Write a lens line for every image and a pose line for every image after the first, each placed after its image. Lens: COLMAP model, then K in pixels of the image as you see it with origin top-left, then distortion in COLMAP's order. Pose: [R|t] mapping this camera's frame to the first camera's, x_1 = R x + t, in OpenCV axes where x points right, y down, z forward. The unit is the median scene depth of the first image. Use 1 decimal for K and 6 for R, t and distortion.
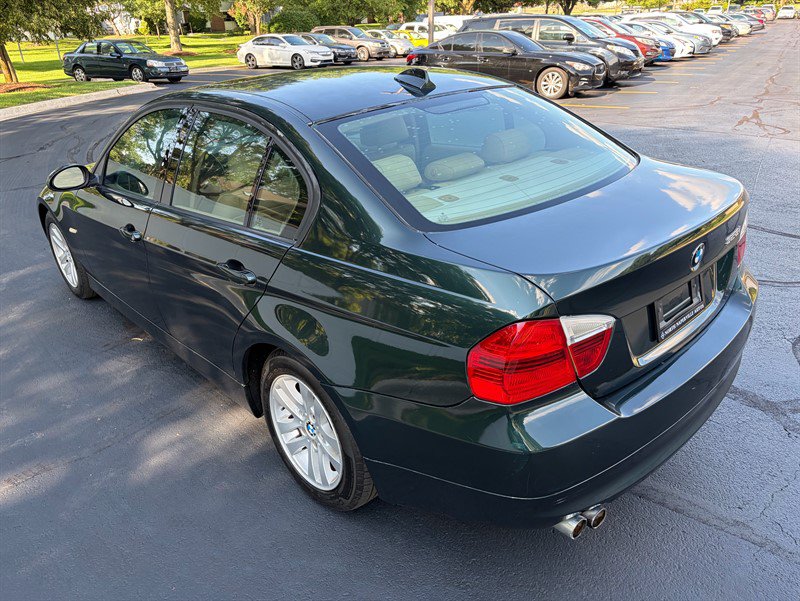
lens RADIAL K [[609.1, 0, 406.9], [0, 609.1, 297.2], [0, 0, 1]] dist [0.054117, -0.059658]
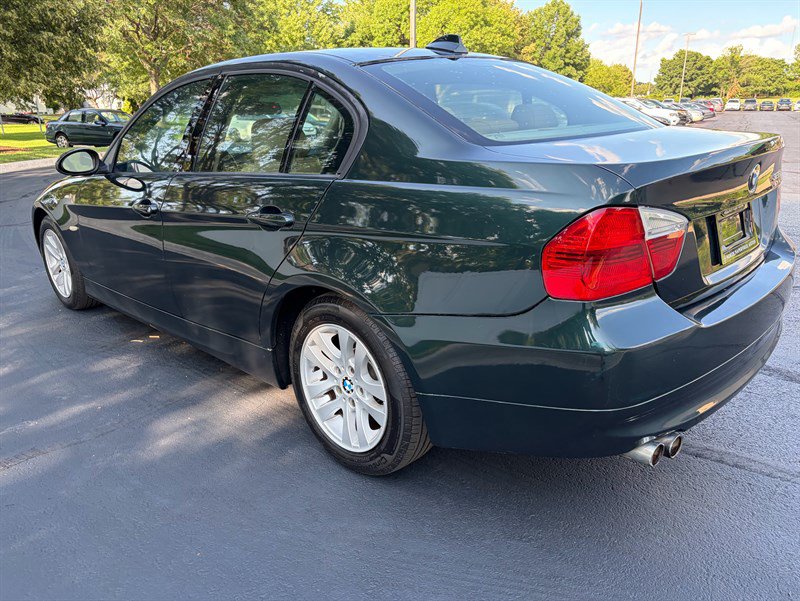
lens RADIAL K [[608.3, 0, 418.2], [0, 608.3, 294.4], [0, 0, 1]] dist [0.053467, -0.062808]
pose [[0.998248, -0.001633, 0.059143, -0.089948], [0.009326, 0.991466, -0.130030, 0.171532], [-0.058426, 0.130354, 0.989745, 0.050783]]
